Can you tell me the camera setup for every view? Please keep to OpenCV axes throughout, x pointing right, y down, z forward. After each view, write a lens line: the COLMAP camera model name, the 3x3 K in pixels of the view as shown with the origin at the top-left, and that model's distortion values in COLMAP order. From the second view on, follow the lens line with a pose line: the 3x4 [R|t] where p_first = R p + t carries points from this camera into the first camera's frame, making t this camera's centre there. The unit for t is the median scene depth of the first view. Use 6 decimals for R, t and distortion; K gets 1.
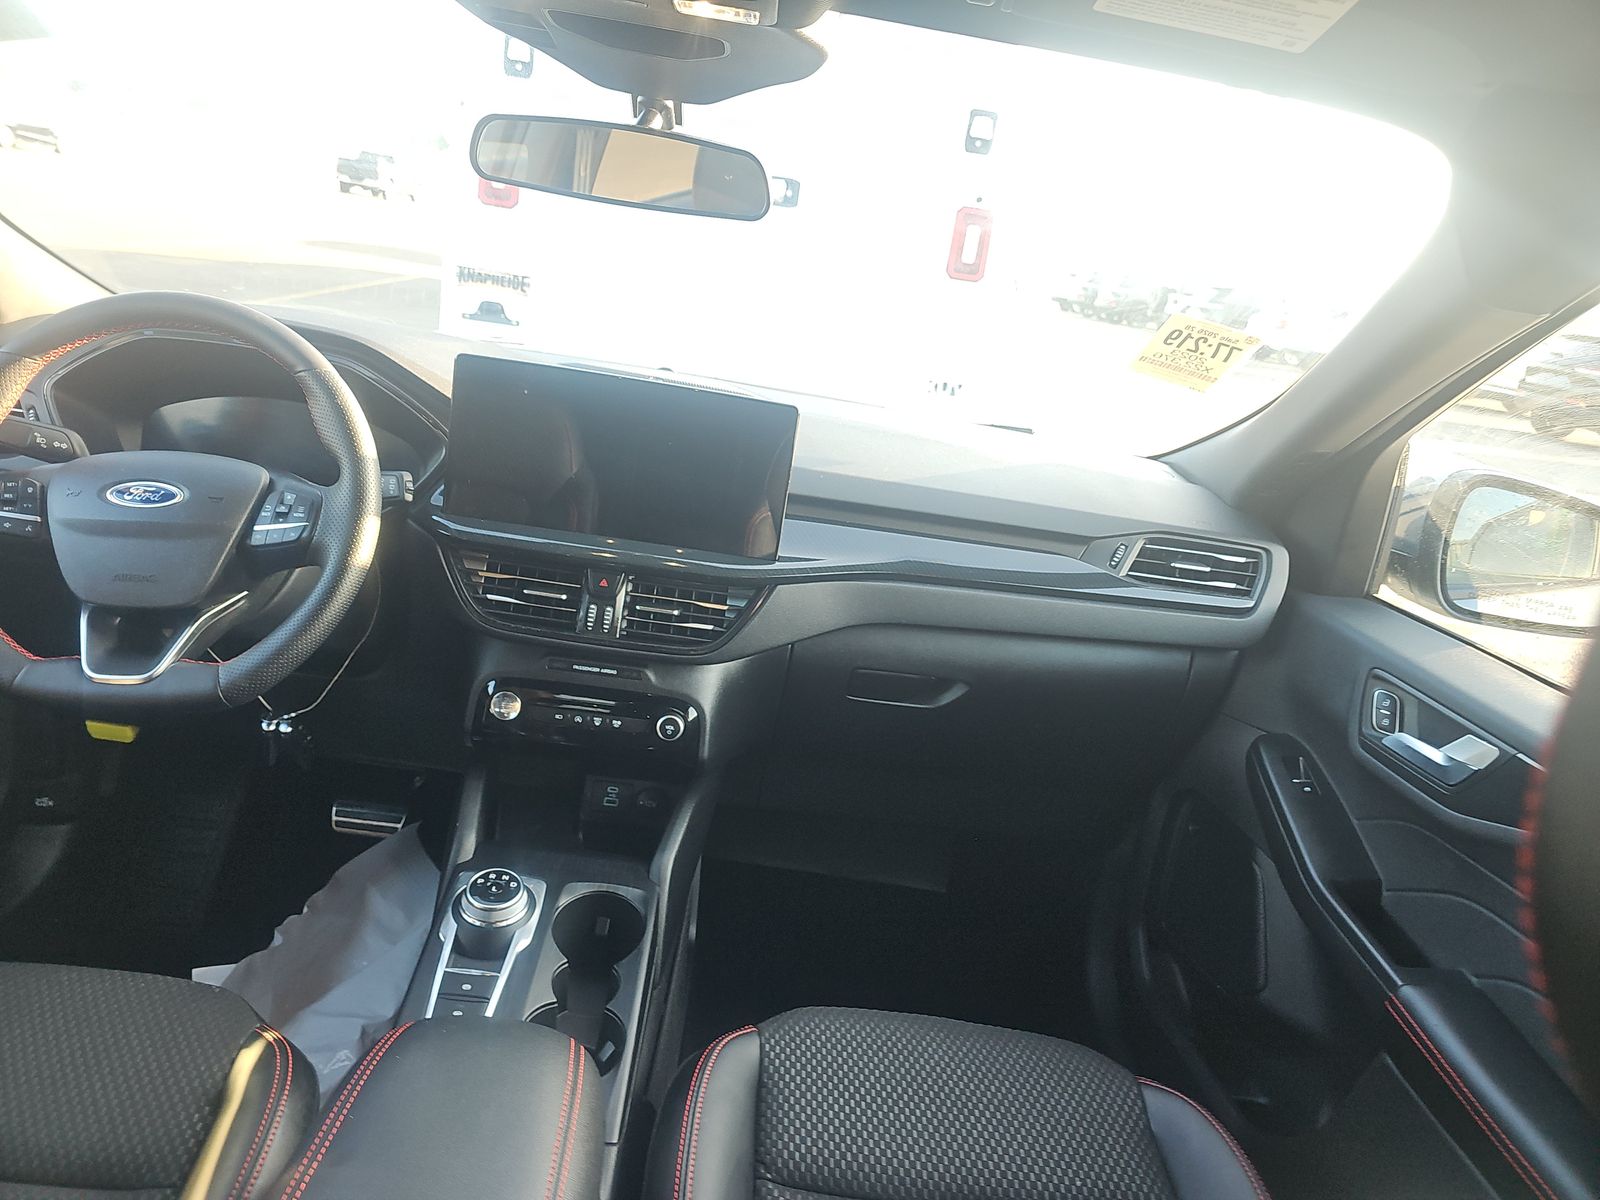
lens RADIAL K [[1066.9, 0, 800.0], [0, 1066.9, 600.0], [0, 0, 1]] dist [0.001970, 0.002554]
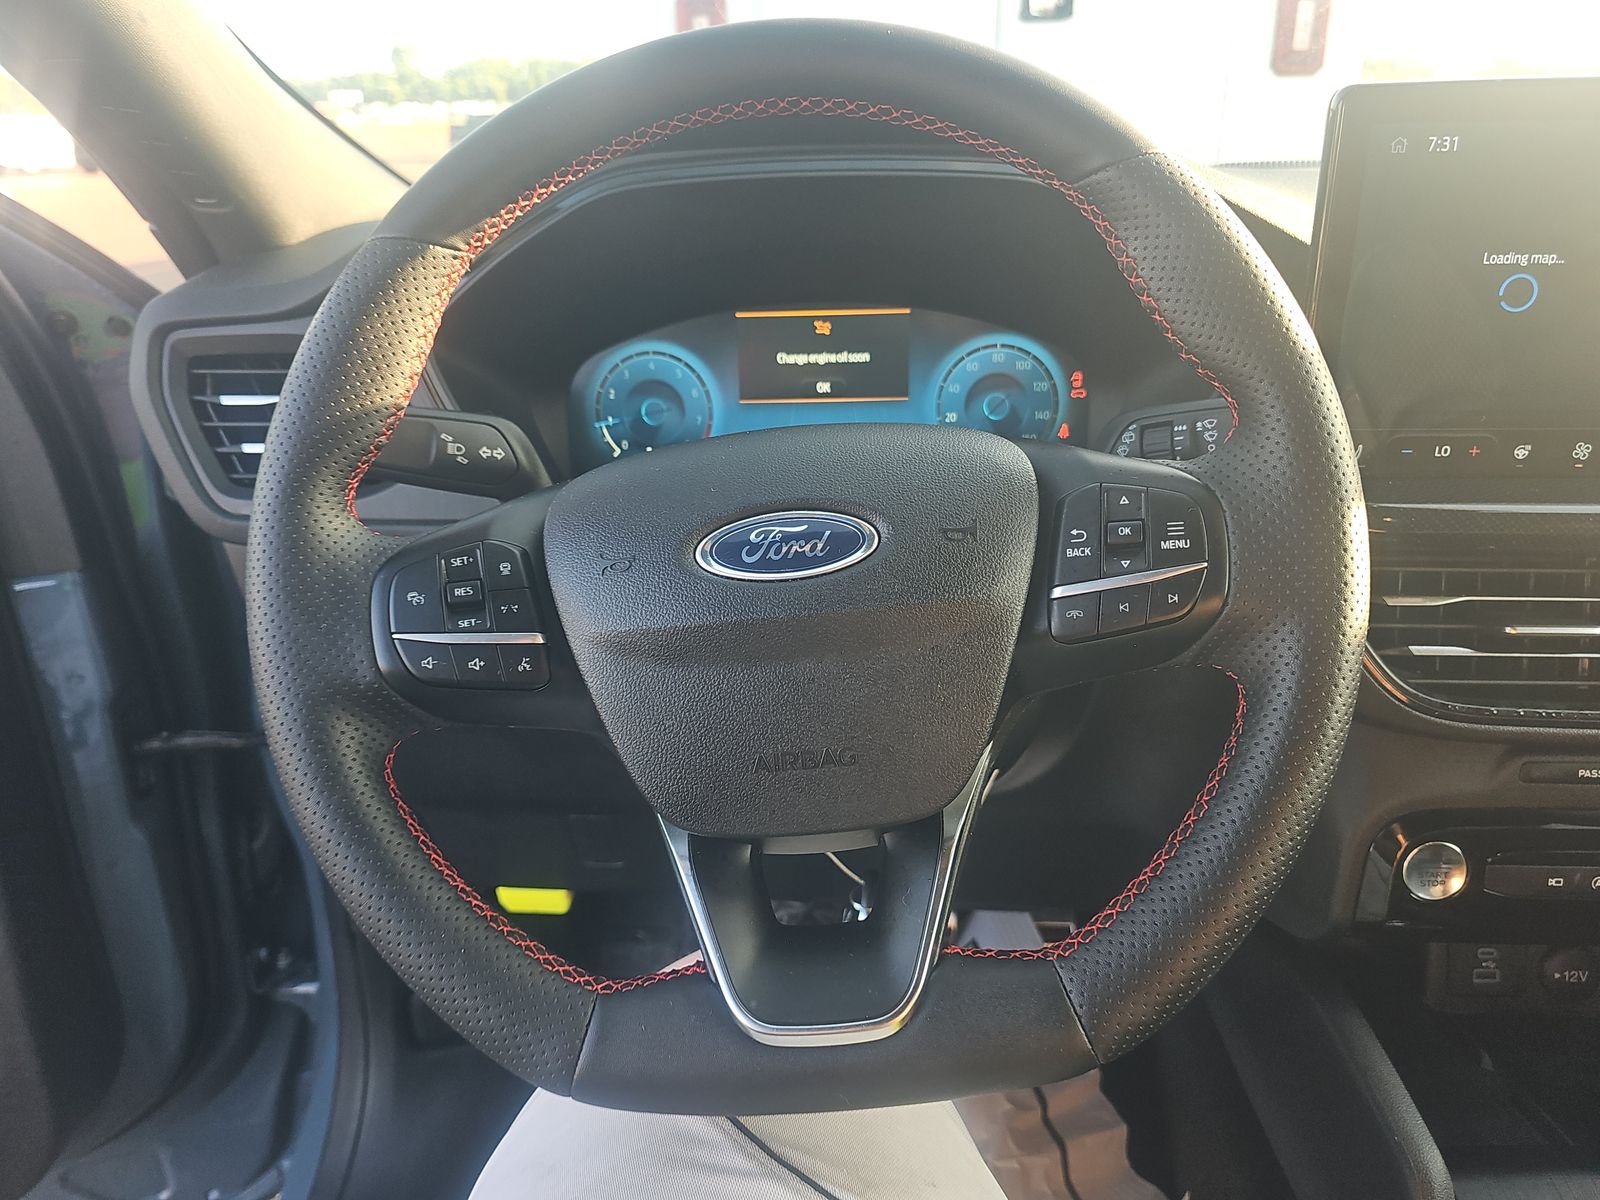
lens RADIAL K [[1075.7, 0, 799.6], [0, 1075.7, 565.2], [0, 0, 1]] dist [0.000640, -0.000449]
pose [[0.980390, -0.129815, -0.148266, -0.544013], [0.137421, 0.989613, 0.042215, -0.106721], [0.141245, -0.061762, 0.988046, 0.599825]]
